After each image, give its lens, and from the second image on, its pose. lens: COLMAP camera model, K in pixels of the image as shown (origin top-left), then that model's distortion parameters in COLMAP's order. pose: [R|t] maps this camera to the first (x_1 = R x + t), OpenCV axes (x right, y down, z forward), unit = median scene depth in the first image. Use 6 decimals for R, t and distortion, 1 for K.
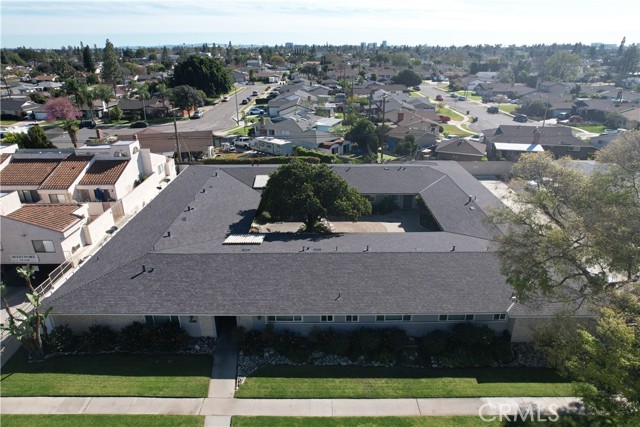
lens RADIAL K [[410.0, 0, 320.0], [0, 410.0, 213.5], [0, 0, 1]] dist [-0.081306, 0.072673]
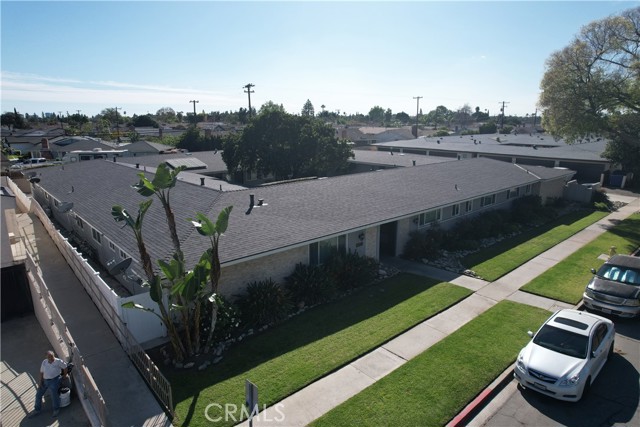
lens RADIAL K [[410.0, 0, 320.0], [0, 410.0, 213.5], [0, 0, 1]] dist [-0.081306, 0.072673]
pose [[0.748645, -0.160122, 0.643344, -0.936303], [0.254198, 0.965559, -0.055487, 0.264522], [-0.612302, 0.205077, 0.763564, 0.528006]]
